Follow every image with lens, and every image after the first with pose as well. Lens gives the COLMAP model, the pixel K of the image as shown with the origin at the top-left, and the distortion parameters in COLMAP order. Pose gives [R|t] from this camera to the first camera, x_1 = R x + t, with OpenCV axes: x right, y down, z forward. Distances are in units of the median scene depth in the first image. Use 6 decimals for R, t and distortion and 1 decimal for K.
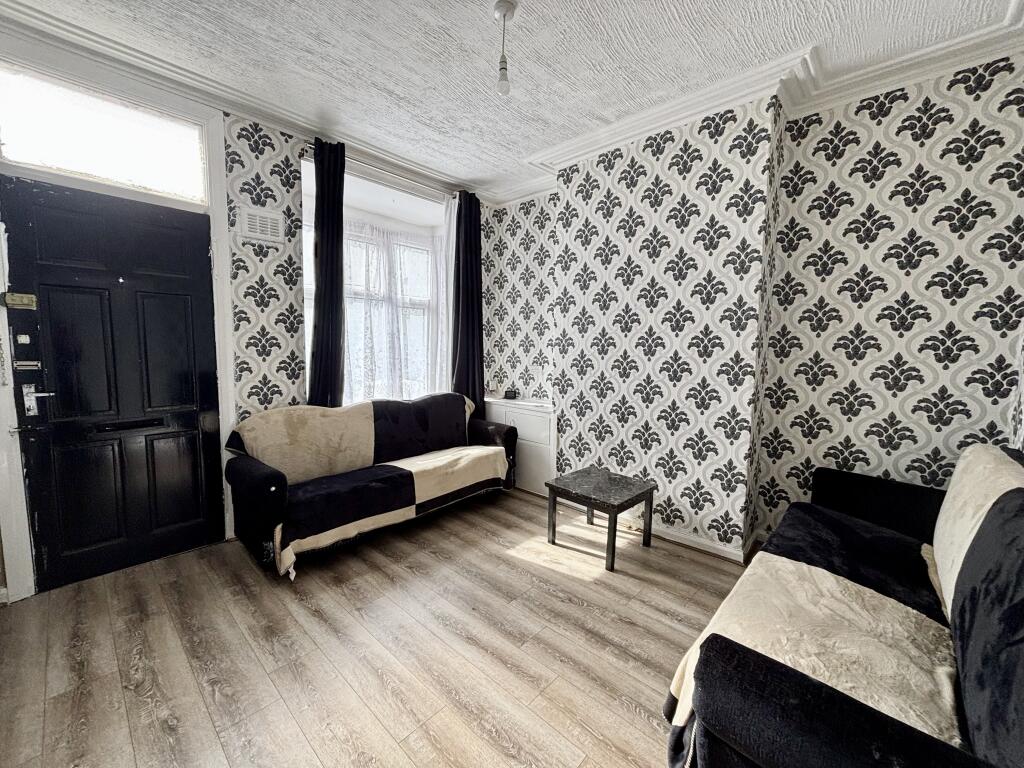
lens RADIAL K [[410.1, 0, 511.4], [0, 410.1, 383.8], [0, 0, 1]] dist [-0.000999, 0.000216]
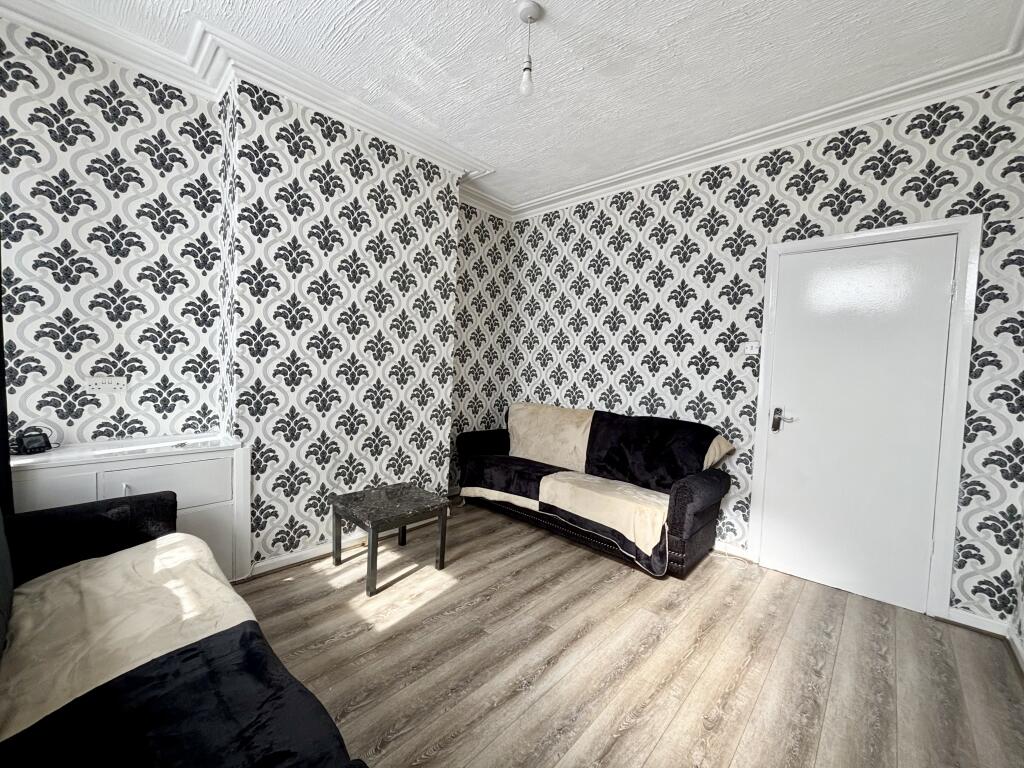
lens RADIAL K [[410.1, 0, 511.4], [0, 410.1, 383.8], [0, 0, 1]] dist [-0.000999, 0.000216]
pose [[0.009134, -0.061468, 0.998067, -0.753930], [0.056224, 0.996562, 0.060860, -0.062668], [-0.998376, 0.055559, 0.012559, 0.776387]]
